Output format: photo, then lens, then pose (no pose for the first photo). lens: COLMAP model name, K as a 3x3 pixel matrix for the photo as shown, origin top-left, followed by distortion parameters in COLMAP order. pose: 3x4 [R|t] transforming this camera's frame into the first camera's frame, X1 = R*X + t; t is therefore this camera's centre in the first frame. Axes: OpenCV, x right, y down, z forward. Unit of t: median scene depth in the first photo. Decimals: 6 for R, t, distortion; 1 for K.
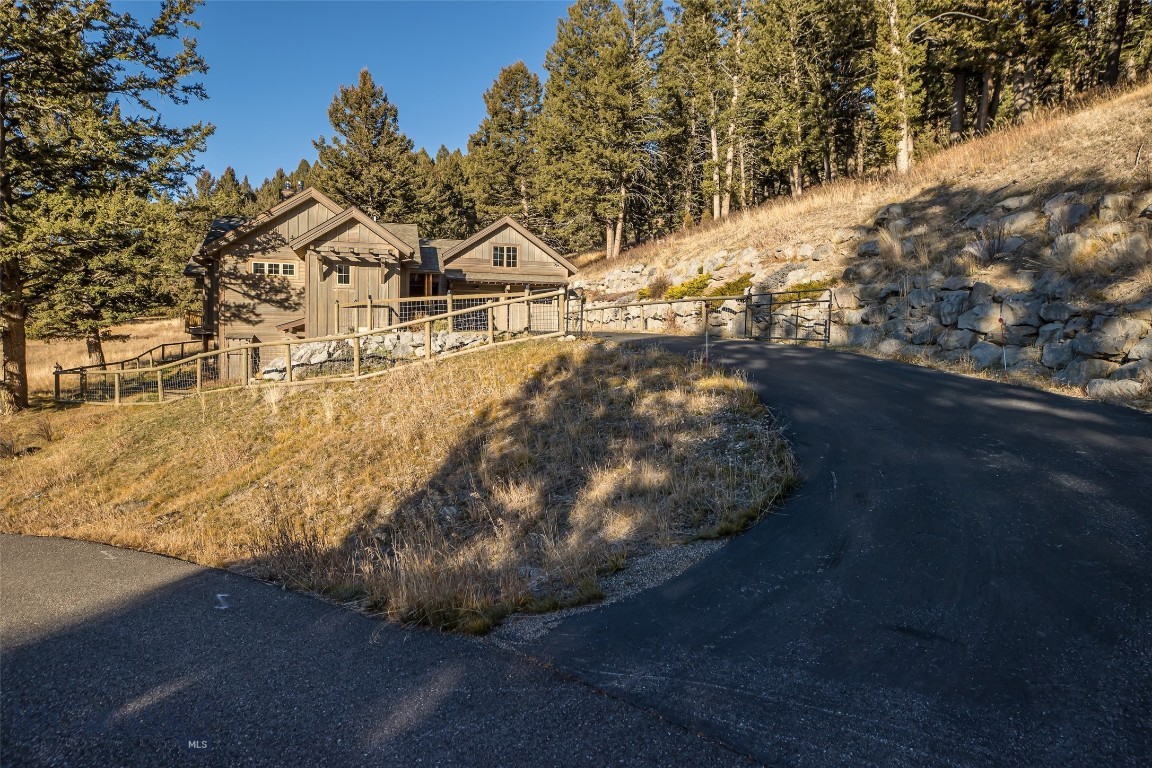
lens RADIAL K [[705.2, 0, 576.0], [0, 705.2, 384.0], [0, 0, 1]] dist [0.002880, 0.000470]
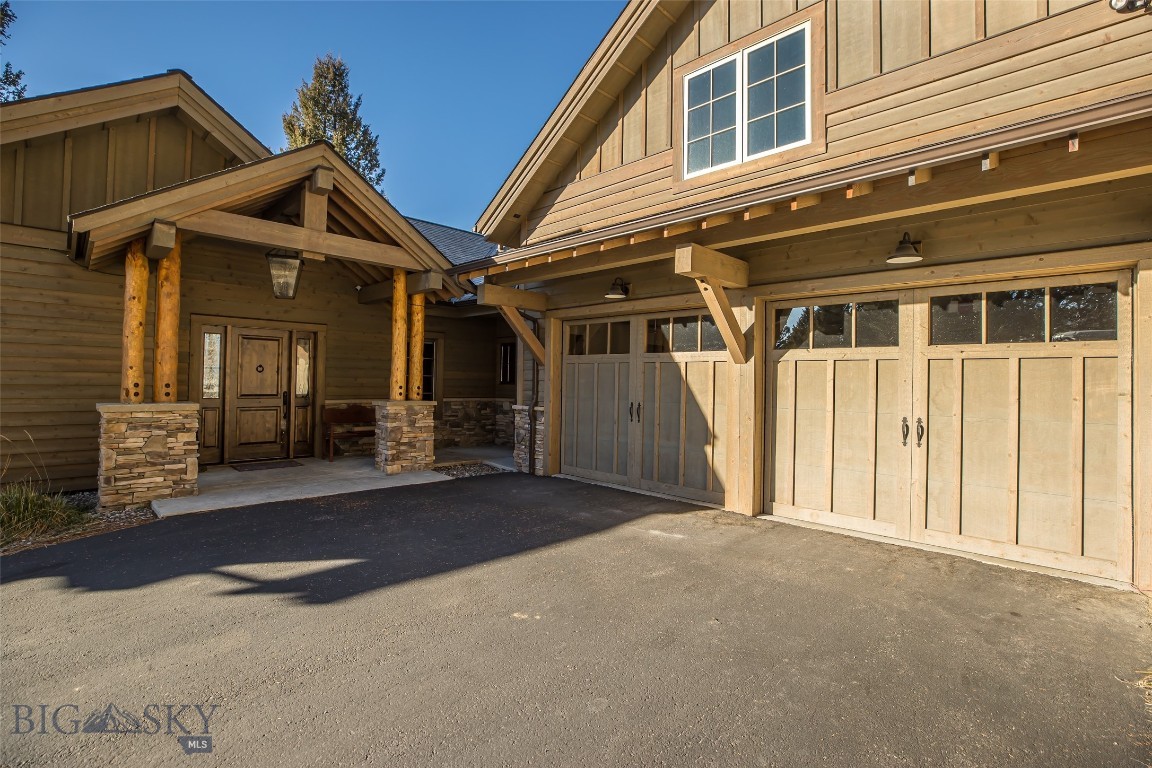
lens RADIAL K [[528.4, 0, 576.1], [0, 528.4, 372.9], [0, 0, 1]] dist [-0.044115, 0.011310]
pose [[0.499064, -0.016071, -0.866416, -0.003981], [-0.035736, 0.998596, -0.039107, -0.101346], [0.865828, 0.050480, 0.497789, 0.880453]]
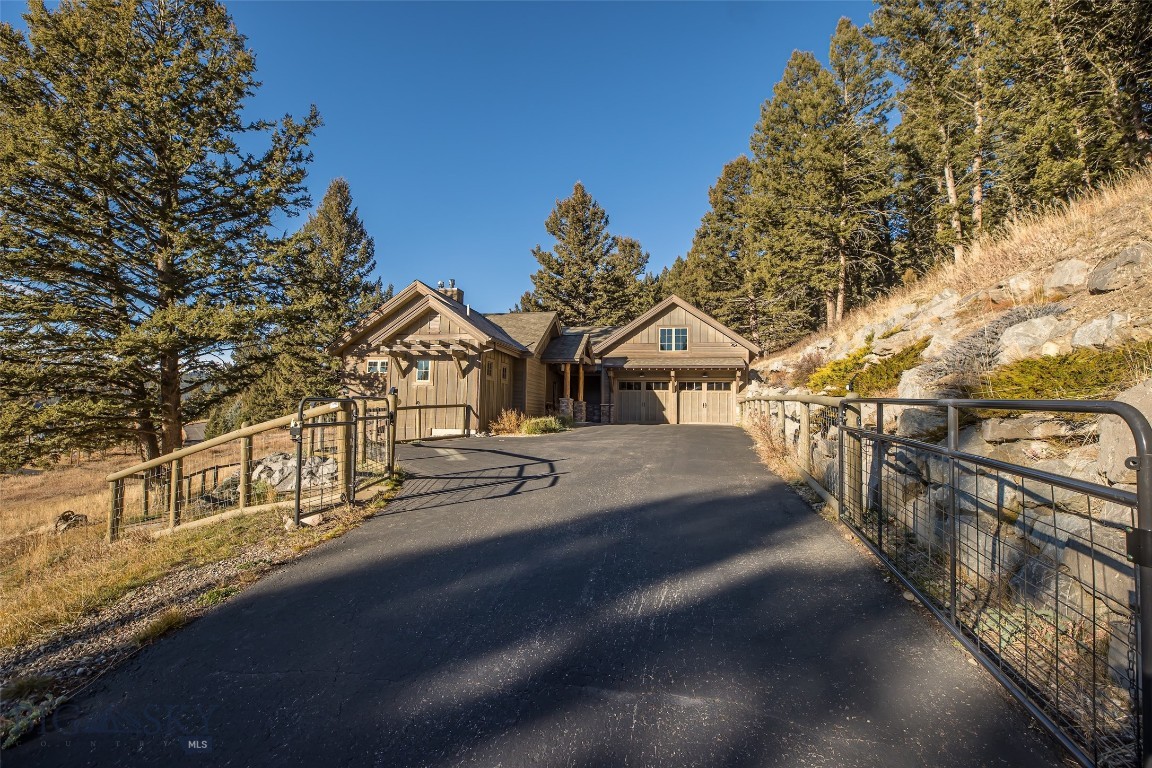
lens RADIAL K [[561.3, 0, 575.5], [0, 561.3, 378.3], [0, 0, 1]] dist [-0.041399, 0.015660]
pose [[0.885430, -0.034846, -0.463465, 0.115601], [-0.021201, 0.993120, -0.115170, -0.045999], [0.464290, 0.111801, 0.878599, 0.315440]]
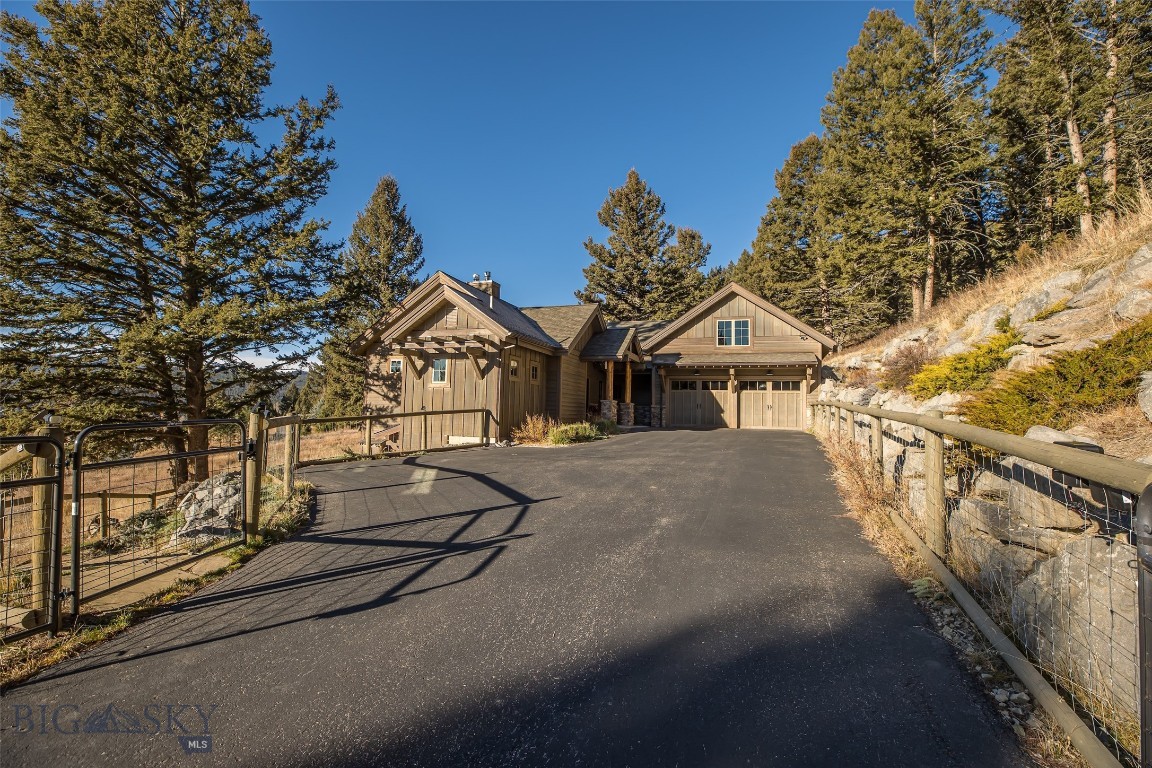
lens RADIAL K [[543.2, 0, 574.8], [0, 543.2, 375.9], [0, 0, 1]] dist [-0.040430, 0.013684]
pose [[0.819735, -0.038125, -0.571472, 0.098332], [-0.030594, 0.993443, -0.110161, -0.058722], [0.571925, 0.107786, 0.813194, 0.399438]]
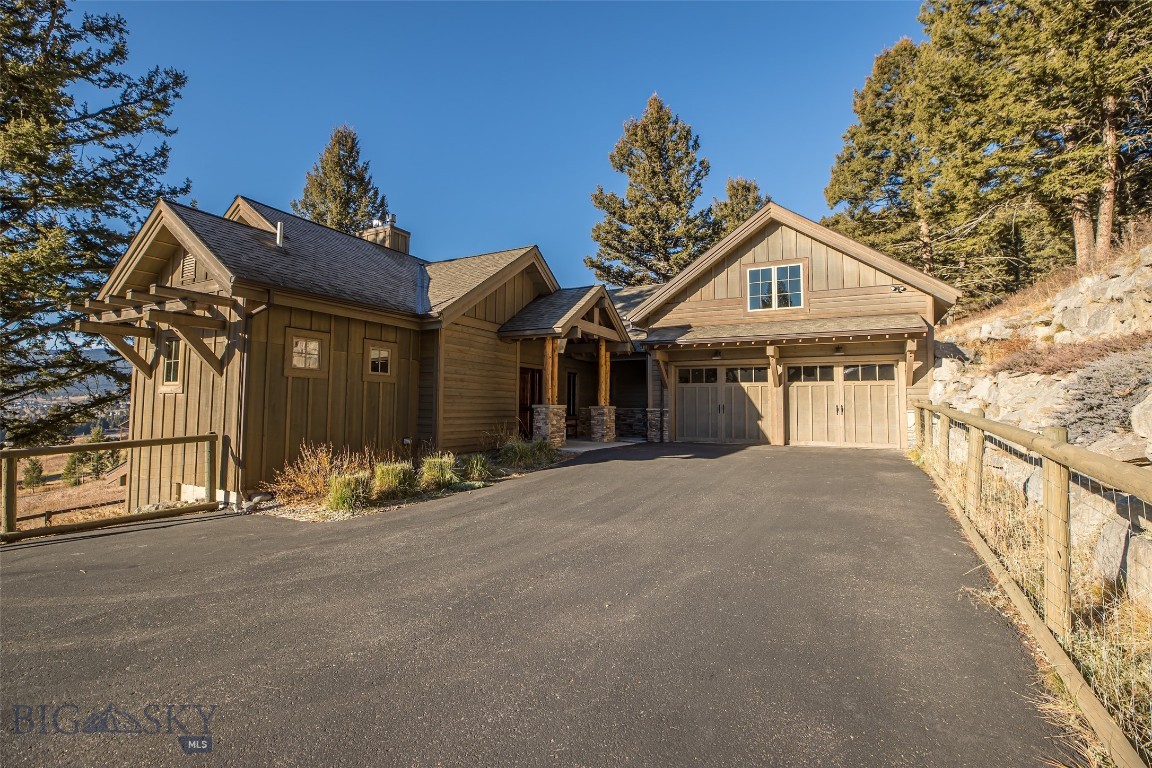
lens RADIAL K [[543.2, 0, 574.8], [0, 543.2, 375.9], [0, 0, 1]] dist [-0.040430, 0.013684]
pose [[0.729643, -0.049508, -0.682034, 0.047832], [-0.019070, 0.995515, -0.092664, -0.082190], [0.683562, 0.080618, 0.725426, 0.631602]]
